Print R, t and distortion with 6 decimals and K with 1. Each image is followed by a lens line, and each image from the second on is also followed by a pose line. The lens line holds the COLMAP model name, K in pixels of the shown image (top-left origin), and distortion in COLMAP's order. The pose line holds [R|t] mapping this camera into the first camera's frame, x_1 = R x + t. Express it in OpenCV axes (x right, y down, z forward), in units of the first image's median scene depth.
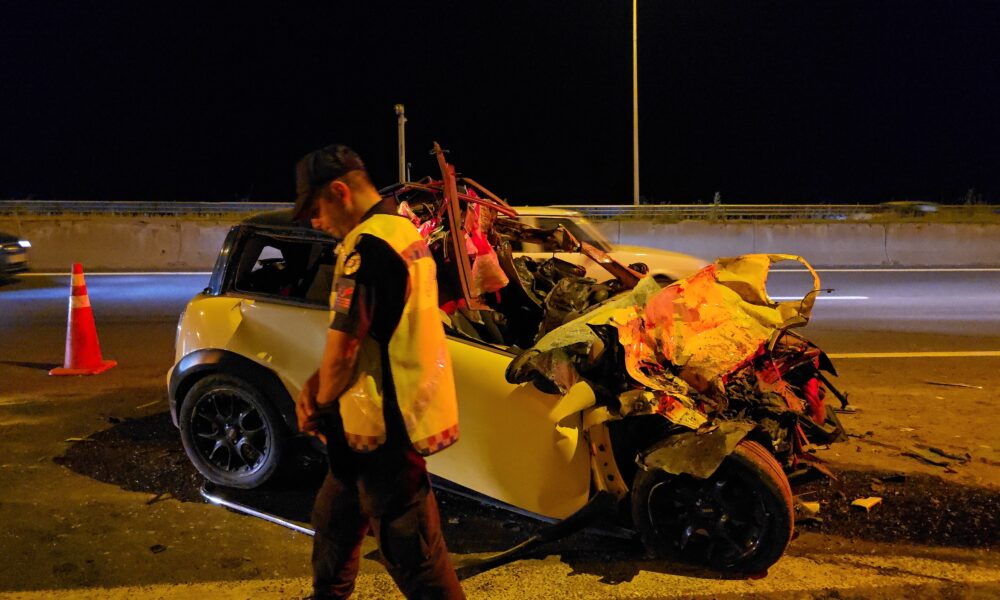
lens RADIAL K [[690.7, 0, 500.0], [0, 690.7, 300.0], [0, 0, 1]] dist [0.011528, 0.003232]
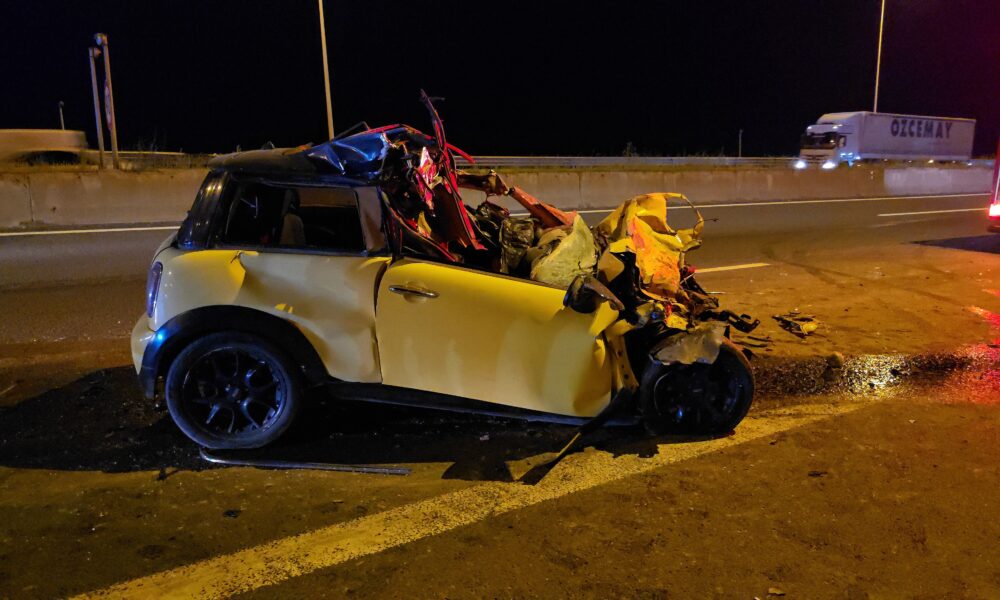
lens RADIAL K [[673.7, 0, 500.0], [0, 673.7, 300.0], [0, 0, 1]] dist [0.030348, -0.000087]
pose [[0.907619, -0.085185, 0.411062, -0.523980], [0.054734, 0.994850, 0.085311, 0.006998], [-0.416212, -0.054931, 0.907607, 0.015348]]
